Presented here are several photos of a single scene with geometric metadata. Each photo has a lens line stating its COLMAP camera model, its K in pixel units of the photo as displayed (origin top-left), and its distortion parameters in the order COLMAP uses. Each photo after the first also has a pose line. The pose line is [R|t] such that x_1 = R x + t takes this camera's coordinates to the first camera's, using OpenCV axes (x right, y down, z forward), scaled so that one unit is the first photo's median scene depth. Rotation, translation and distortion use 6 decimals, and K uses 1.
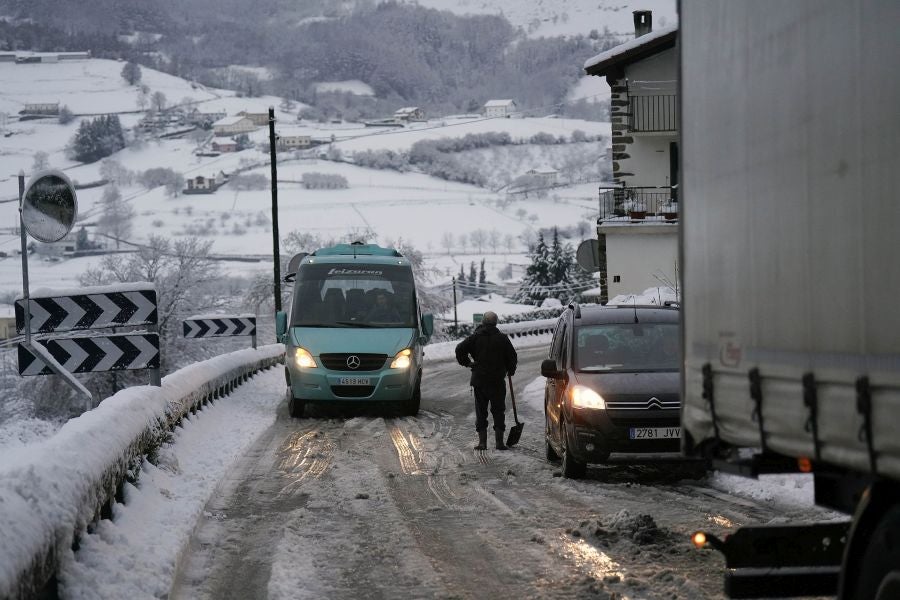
lens RADIAL K [[2069.0, 0, 450.0], [0, 2069.0, 300.0], [0, 0, 1]] dist [0.008746, 0.187243]
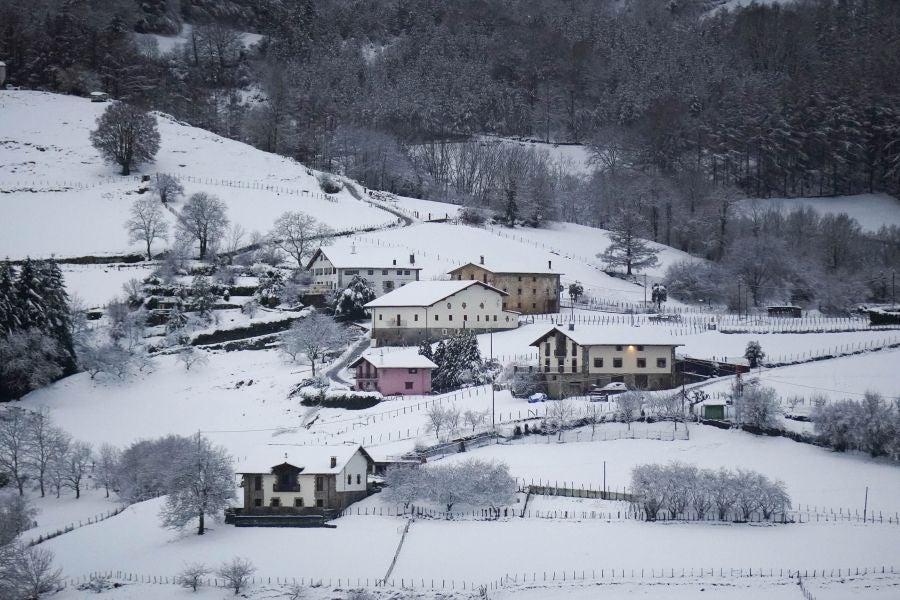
lens RADIAL K [[6237.6, 0, 450.0], [0, 6237.6, 300.0], [0, 0, 1]] dist [0.295739, 9.660543]
pose [[0.991853, 0.029508, -0.123919, 0.009527], [-0.041371, 0.994687, -0.094272, -0.000392], [0.120479, 0.098630, 0.987804, 0.104068]]
